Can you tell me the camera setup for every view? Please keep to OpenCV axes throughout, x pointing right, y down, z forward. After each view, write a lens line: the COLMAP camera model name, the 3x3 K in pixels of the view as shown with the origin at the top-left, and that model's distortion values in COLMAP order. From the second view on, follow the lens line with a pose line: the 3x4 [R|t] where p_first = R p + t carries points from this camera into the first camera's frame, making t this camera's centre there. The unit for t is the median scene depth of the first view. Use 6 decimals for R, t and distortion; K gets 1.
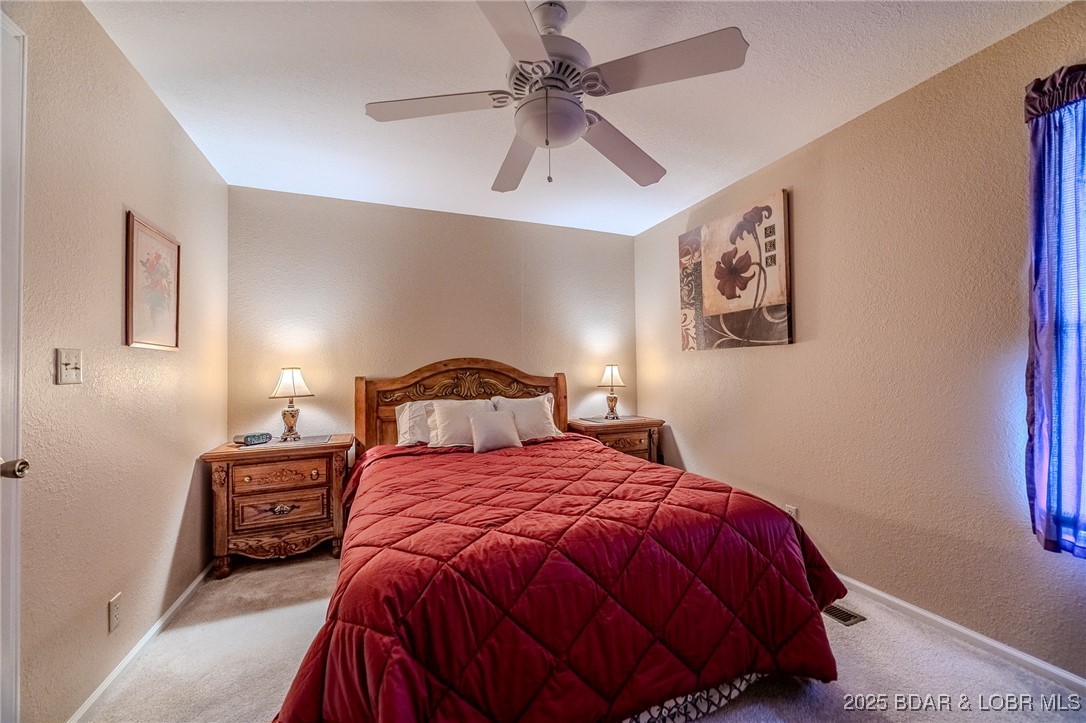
lens RADIAL K [[414.2, 0, 546.0], [0, 414.2, 363.1], [0, 0, 1]] dist [-0.001371, -0.000361]
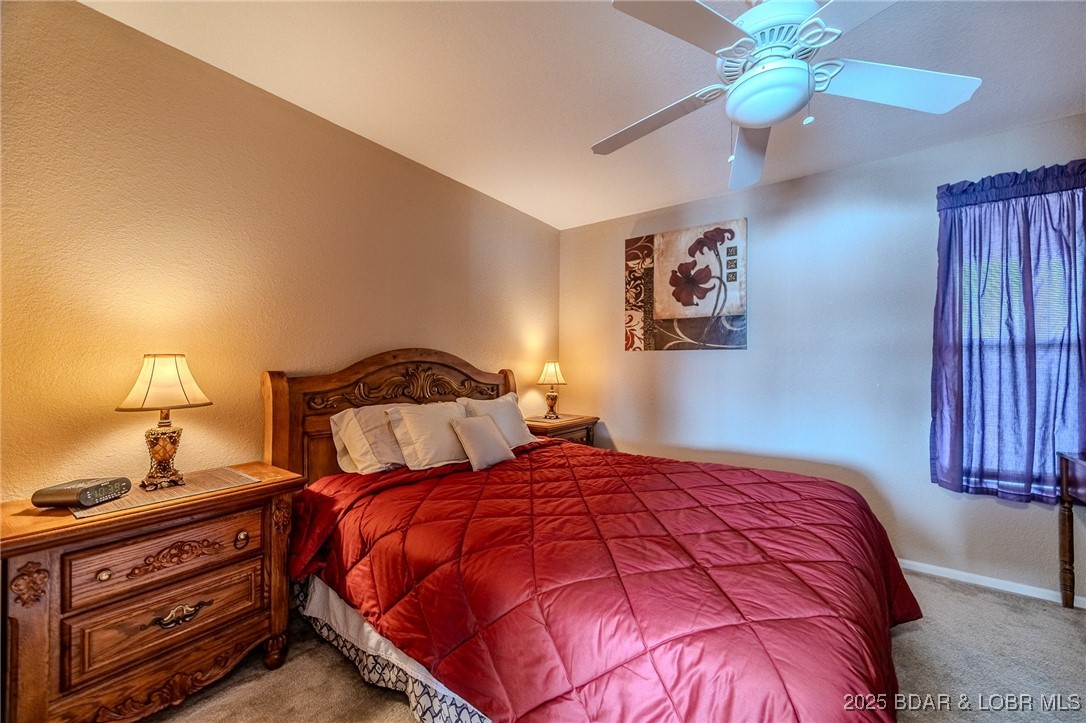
lens RADIAL K [[414.2, 0, 546.0], [0, 414.2, 363.1], [0, 0, 1]] dist [-0.001371, -0.000361]
pose [[0.848552, 0.023187, 0.528603, -0.443187], [-0.030357, 0.999527, 0.004888, 0.004469], [-0.528240, -0.020195, 0.848855, 0.246296]]
